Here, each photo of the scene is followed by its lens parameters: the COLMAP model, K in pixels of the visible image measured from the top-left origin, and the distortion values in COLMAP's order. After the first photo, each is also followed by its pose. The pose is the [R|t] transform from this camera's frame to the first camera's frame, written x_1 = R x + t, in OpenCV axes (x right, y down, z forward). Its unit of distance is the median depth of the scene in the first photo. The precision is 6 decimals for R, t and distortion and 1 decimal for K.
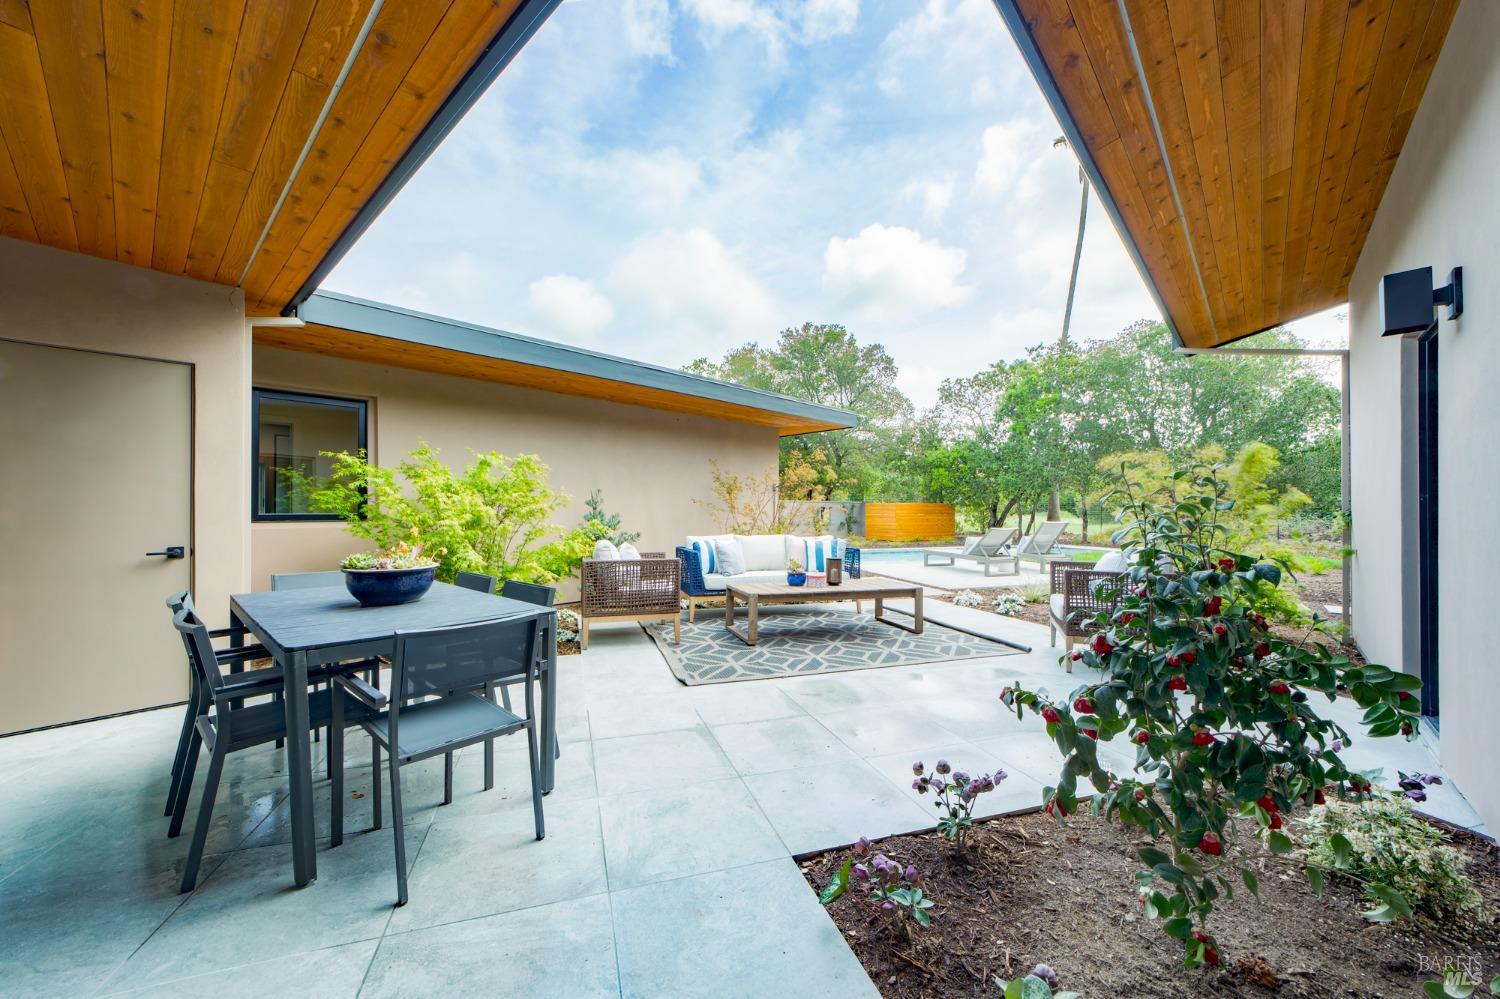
lens RADIAL K [[572.8, 0, 754.3], [0, 572.8, 506.3], [0, 0, 1]] dist [-0.002669, 0.000523]
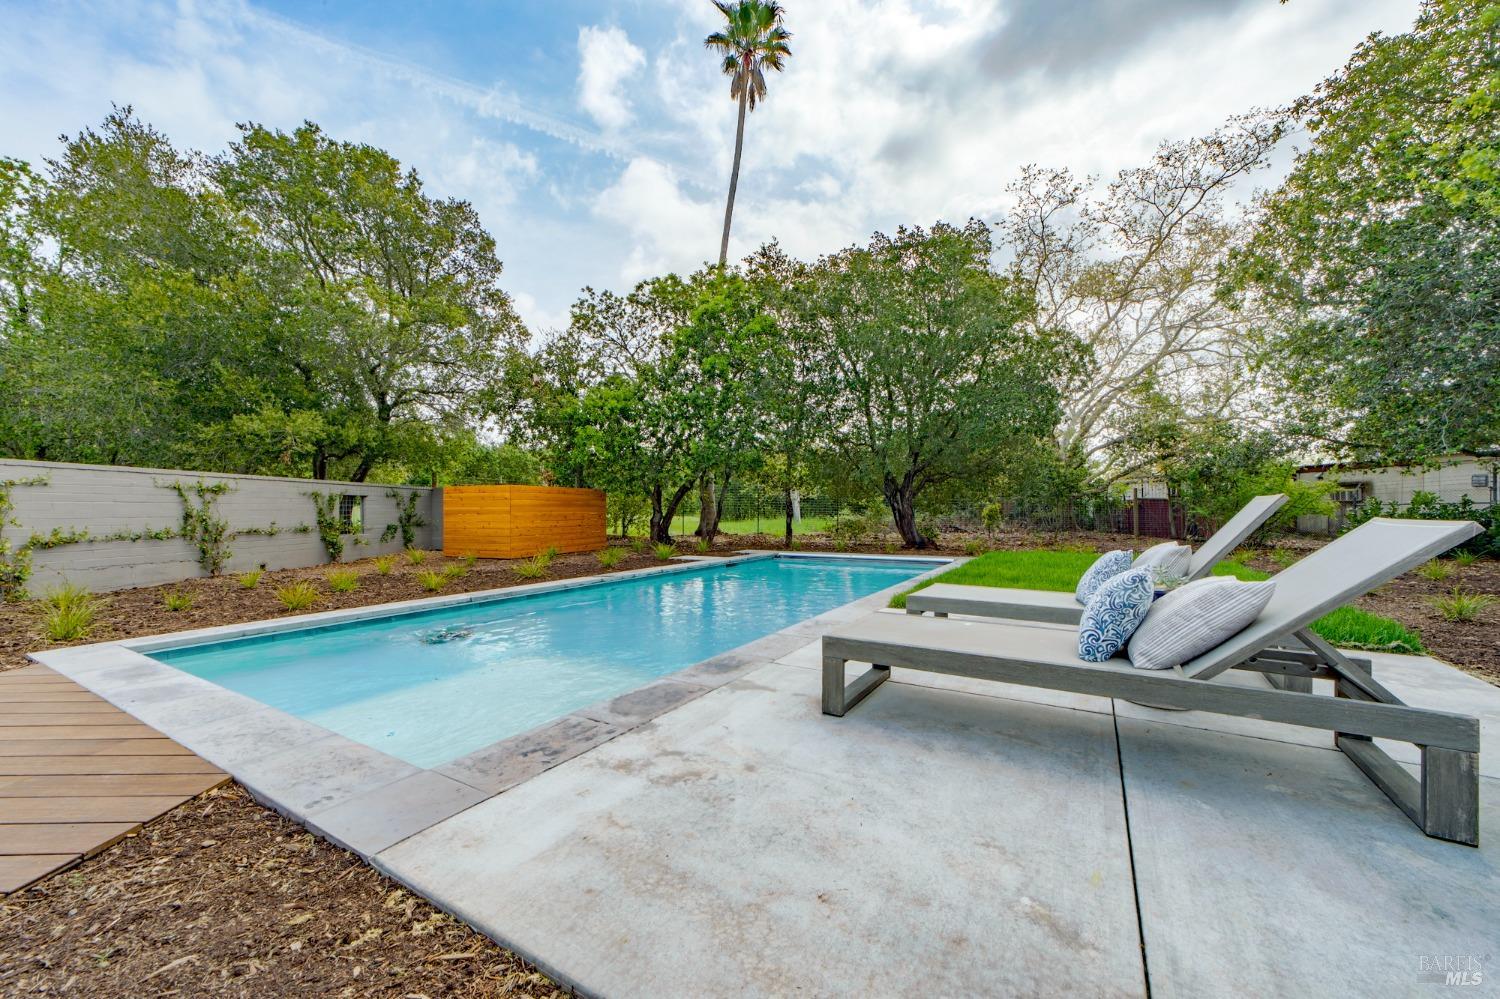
lens RADIAL K [[572.8, 0, 755.2], [0, 572.8, 497.1], [0, 0, 1]] dist [-0.002669, 0.000523]
pose [[0.757649, 0.003007, 0.652655, 0.155083], [0.006360, 0.999908, -0.011990, 0.026148], [-0.652631, 0.013235, 0.757560, 0.928570]]
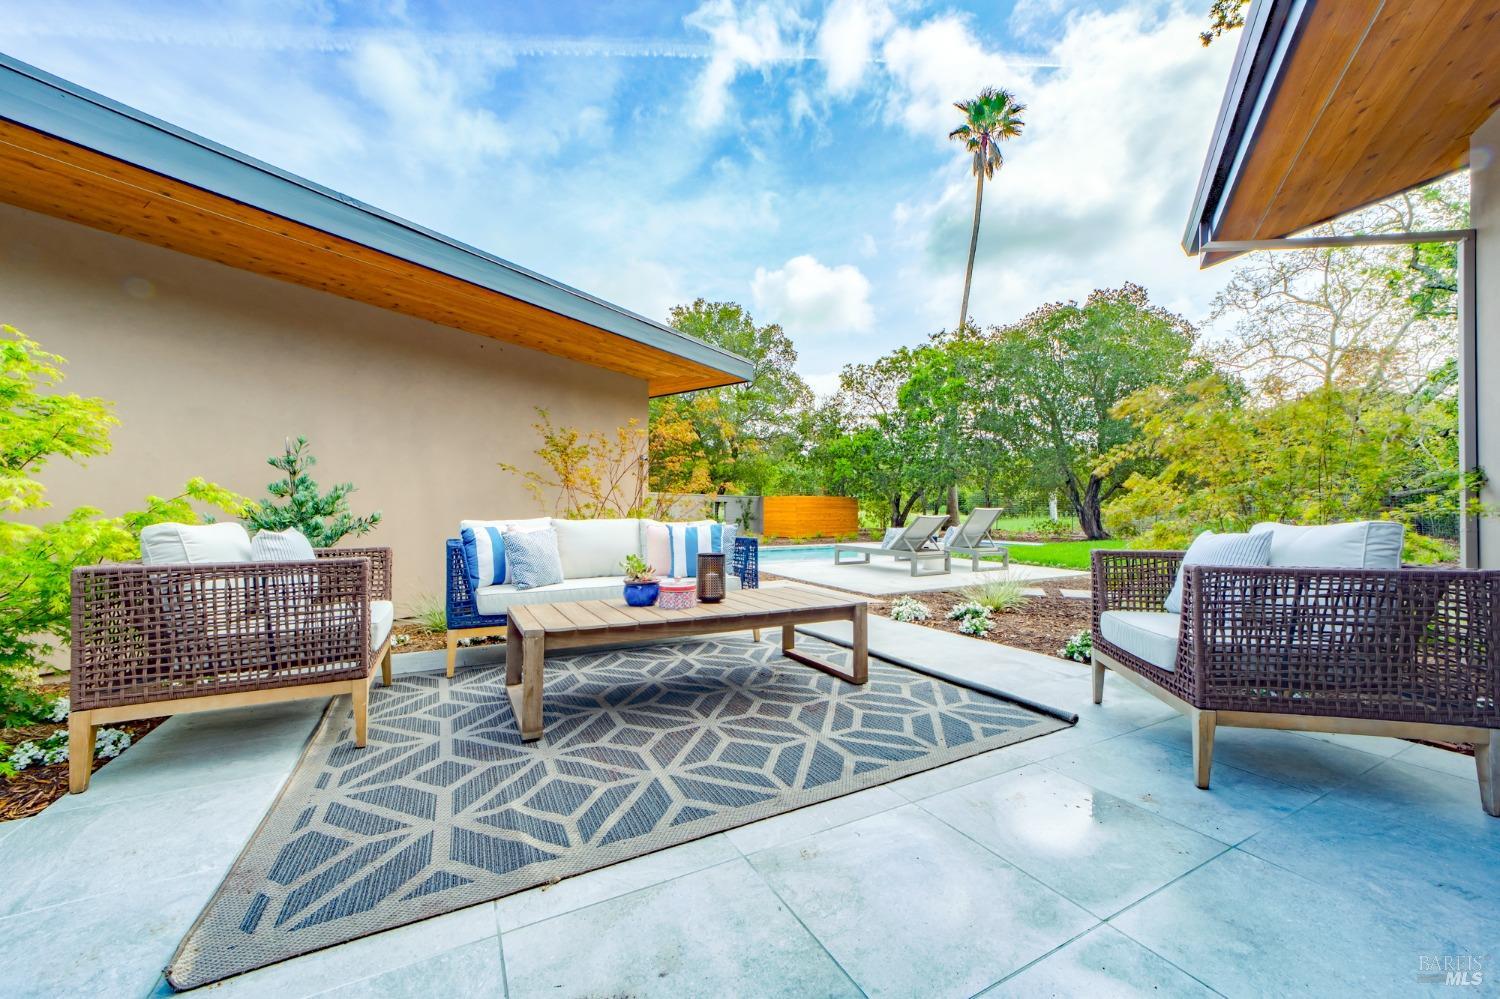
lens RADIAL K [[572.8, 0, 750.6], [0, 572.8, 500.5], [0, 0, 1]] dist [-0.002669, 0.000523]
pose [[0.985509, -0.000463, 0.169625, 0.043844], [0.002548, 0.999924, -0.012078, 0.024636], [-0.169607, 0.012336, 0.985435, 0.237416]]
